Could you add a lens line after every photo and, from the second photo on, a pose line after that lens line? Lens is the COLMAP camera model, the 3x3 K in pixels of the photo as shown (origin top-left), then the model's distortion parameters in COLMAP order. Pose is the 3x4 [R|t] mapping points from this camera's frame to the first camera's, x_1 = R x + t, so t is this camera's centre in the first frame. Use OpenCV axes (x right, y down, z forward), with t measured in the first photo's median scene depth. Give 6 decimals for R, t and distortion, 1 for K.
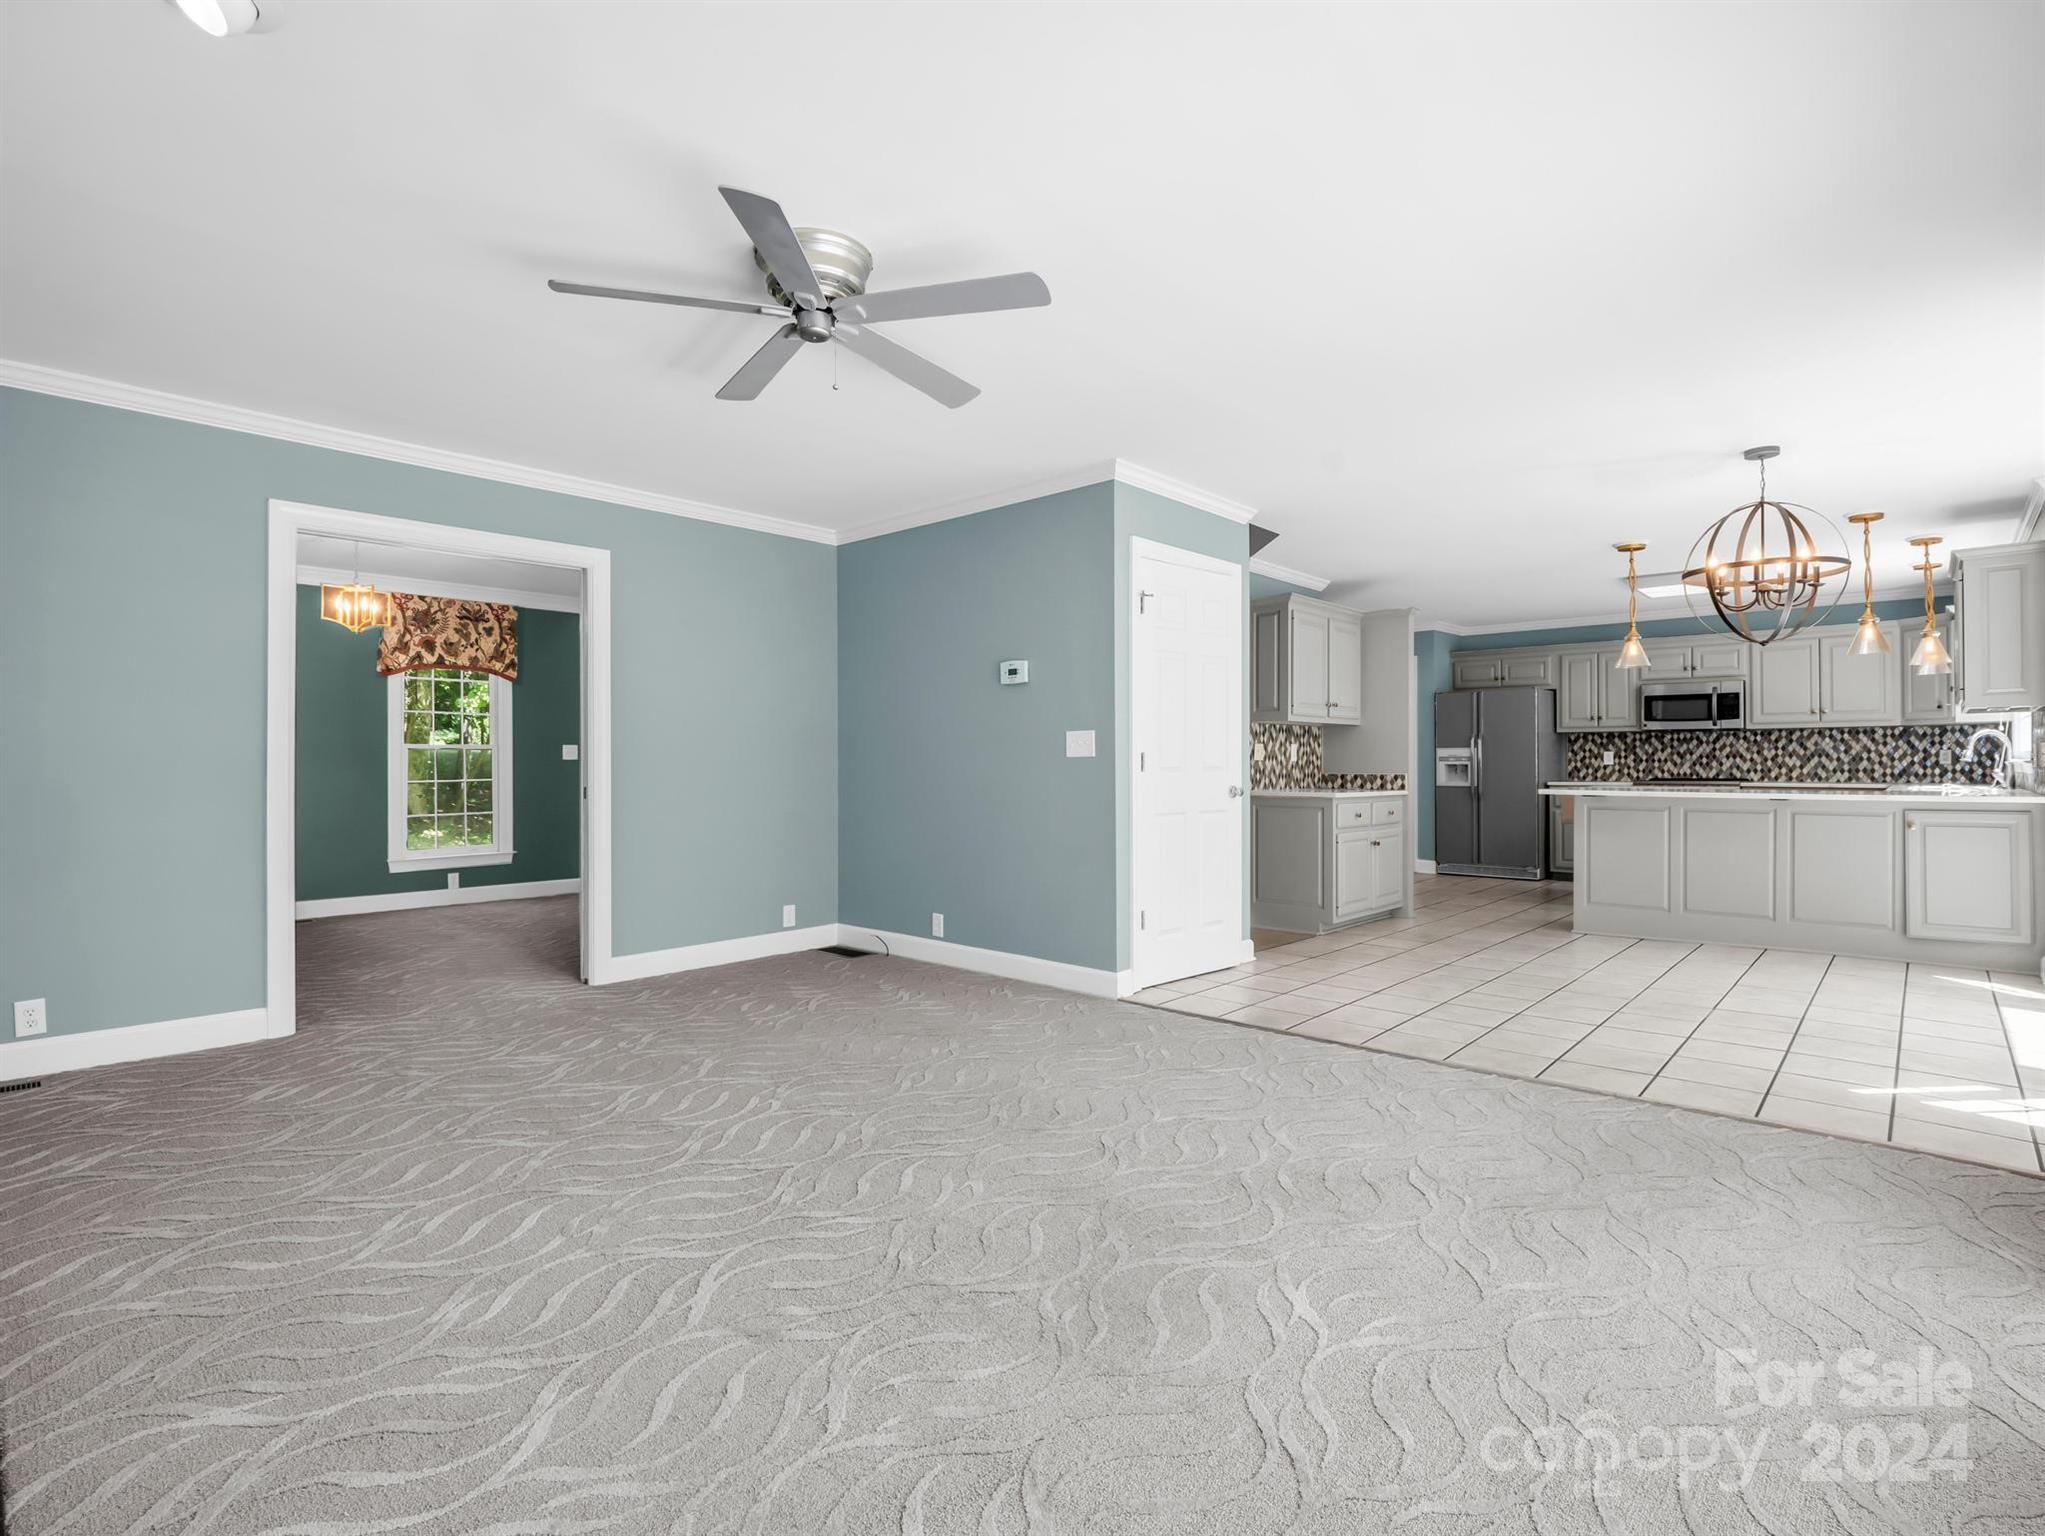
lens RADIAL K [[1003.0, 0, 1013.5], [0, 1003.0, 762.9], [0, 0, 1]] dist [-0.012440, -0.001430]
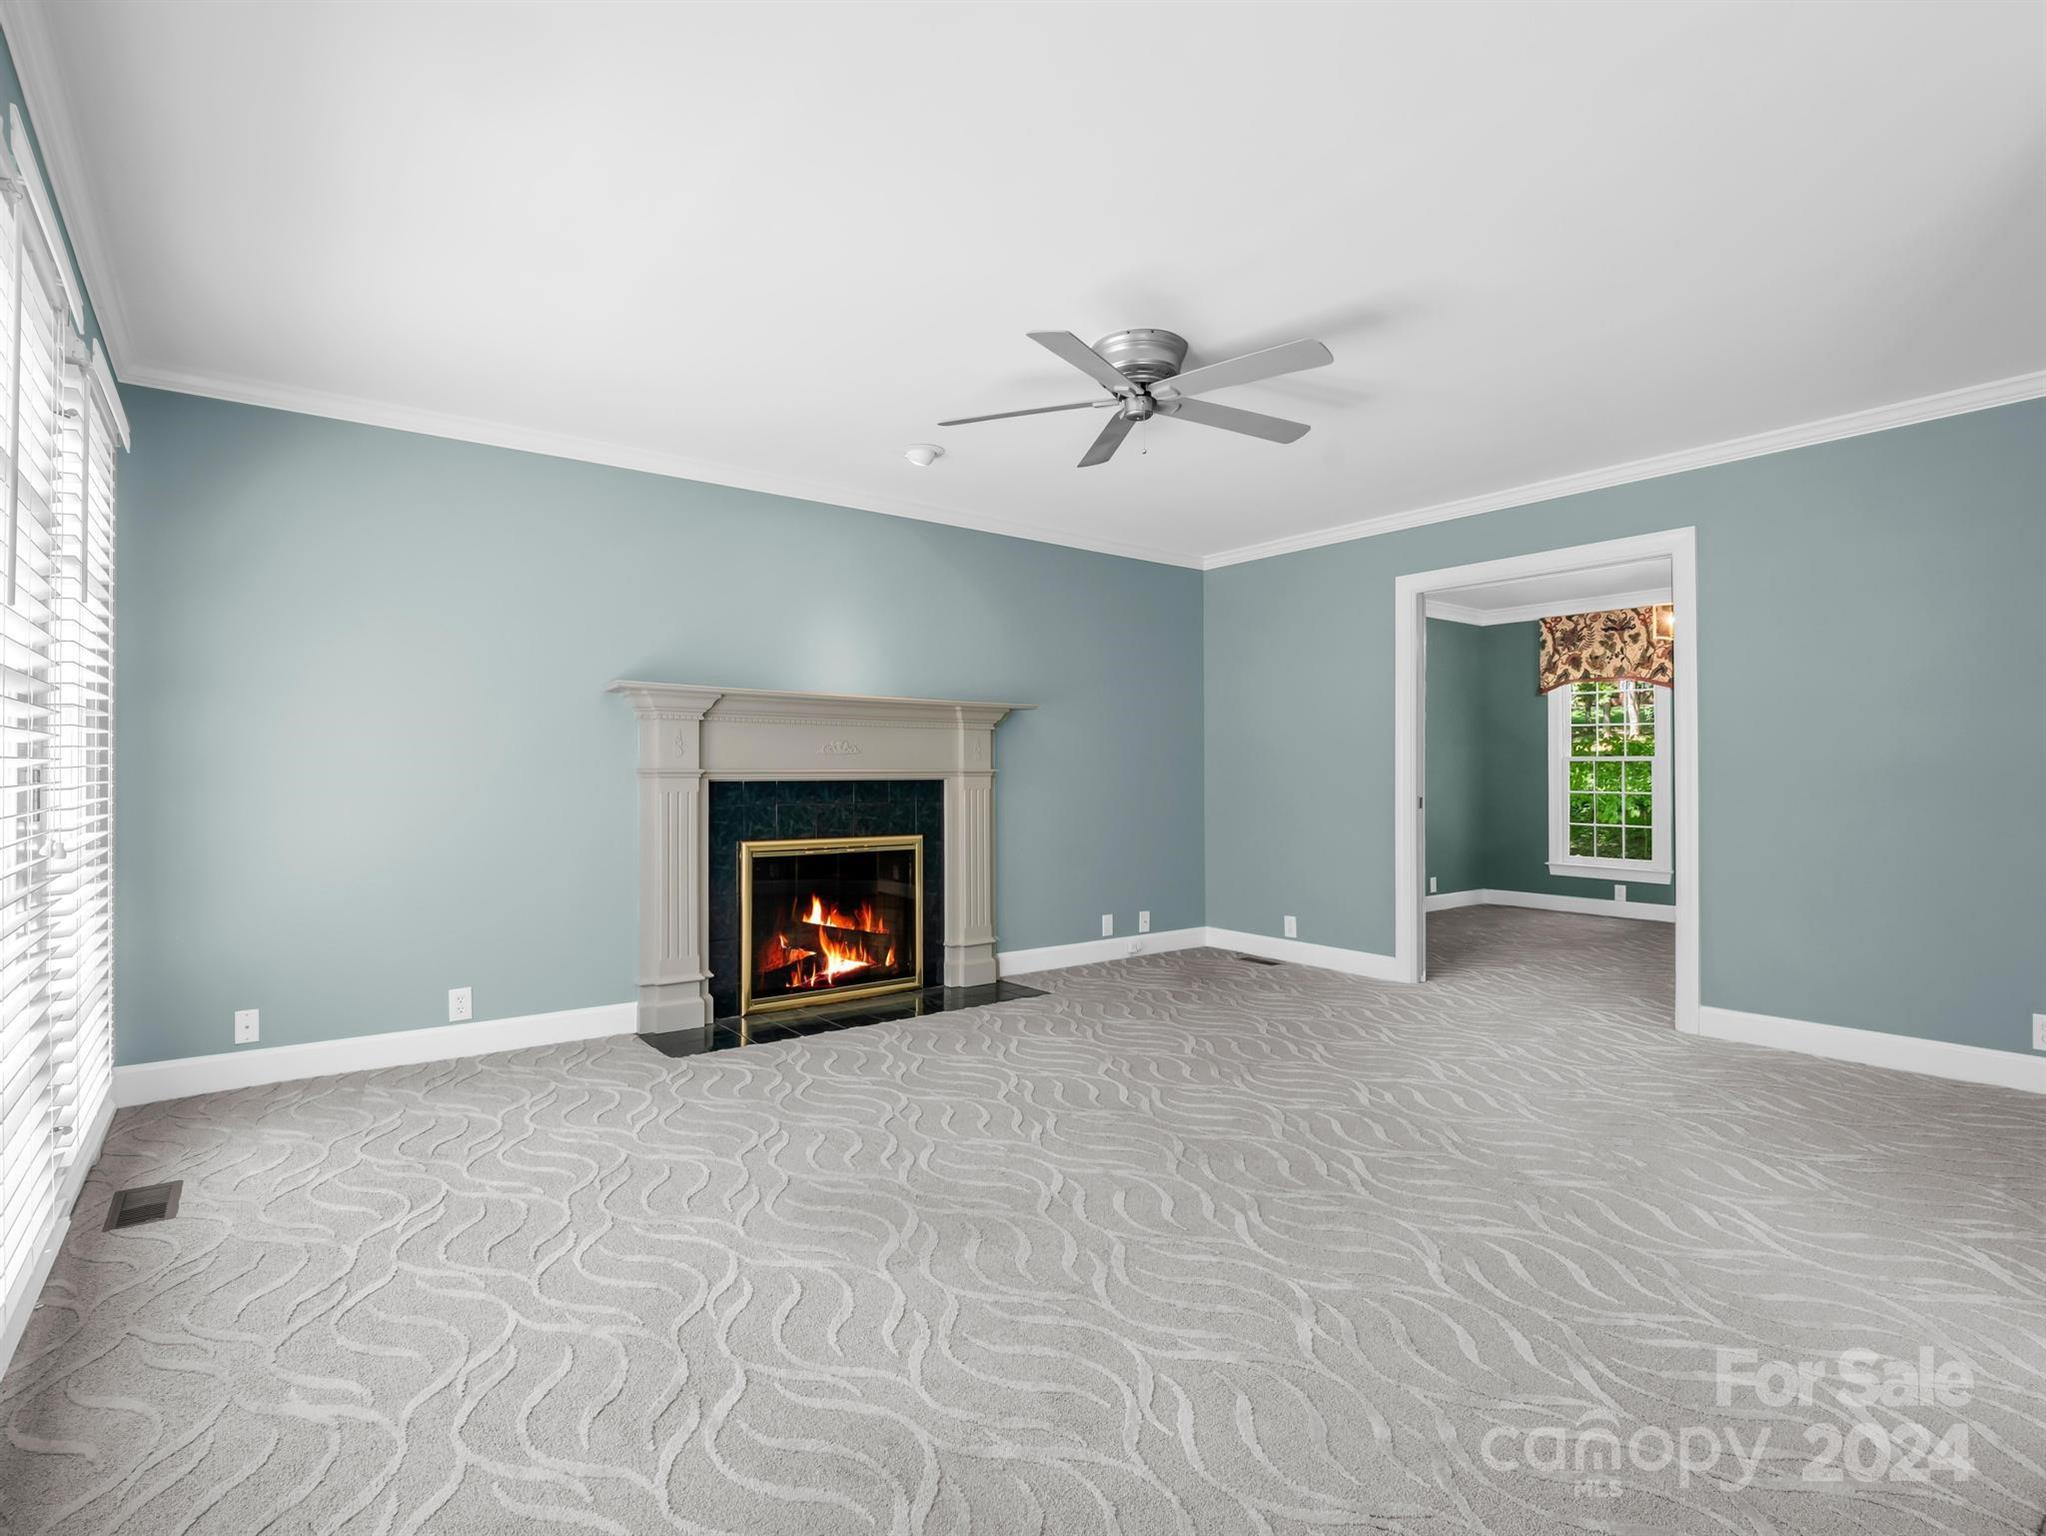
lens RADIAL K [[1034.4, 0, 1010.5], [0, 1034.4, 763.2], [0, 0, 1]] dist [-0.000512, -0.000019]
pose [[-0.164675, -0.004249, -0.986339, 0.579291], [-0.003697, 0.999986, -0.003690, -0.005268], [0.986341, 0.003039, -0.164689, 0.592073]]
